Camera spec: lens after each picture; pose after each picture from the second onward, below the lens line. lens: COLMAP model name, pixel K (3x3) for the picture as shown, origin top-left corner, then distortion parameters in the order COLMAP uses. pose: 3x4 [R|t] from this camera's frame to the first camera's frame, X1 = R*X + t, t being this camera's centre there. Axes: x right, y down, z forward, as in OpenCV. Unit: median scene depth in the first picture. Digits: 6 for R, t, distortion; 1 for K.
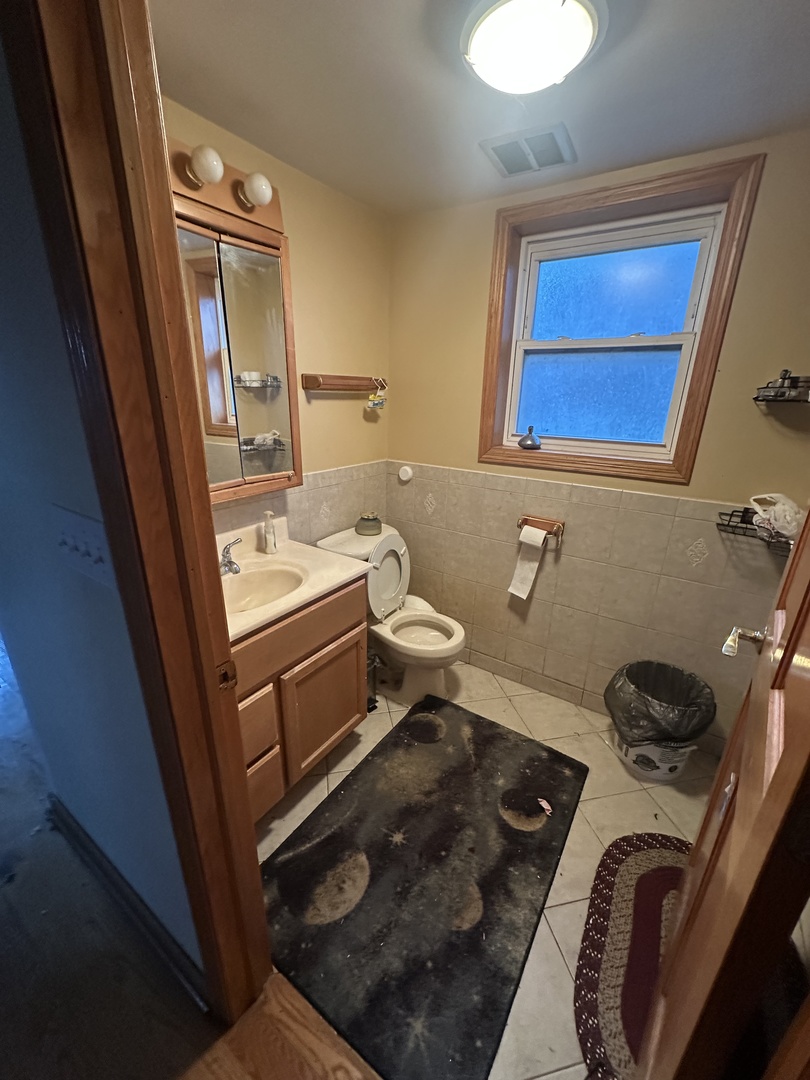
lens RADIAL K [[430.9, 0, 405.0], [0, 430.9, 540.0], [0, 0, 1]] dist [-0.000716, -0.000175]
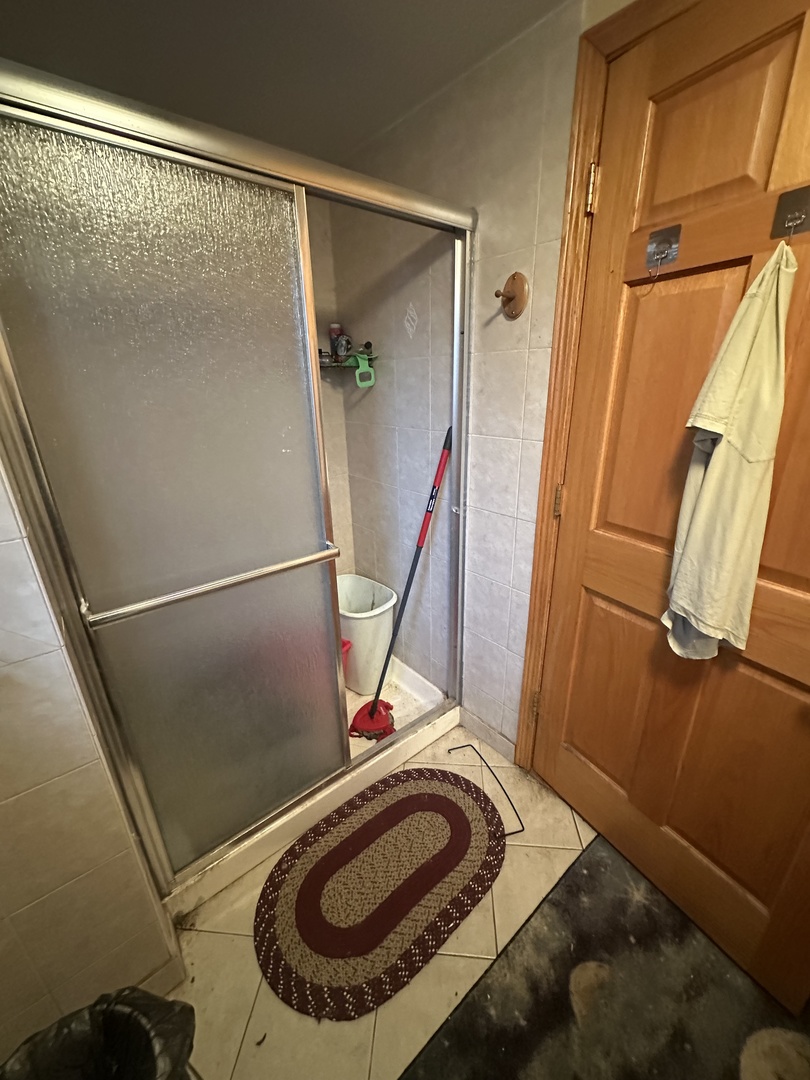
lens RADIAL K [[430.9, 0, 405.0], [0, 430.9, 540.0], [0, 0, 1]] dist [-0.000716, -0.000175]
pose [[-0.957423, -0.104654, 0.269053, 0.365392], [0.091564, 0.773776, 0.626807, -0.394571], [-0.273785, 0.624754, -0.731248, 1.202248]]
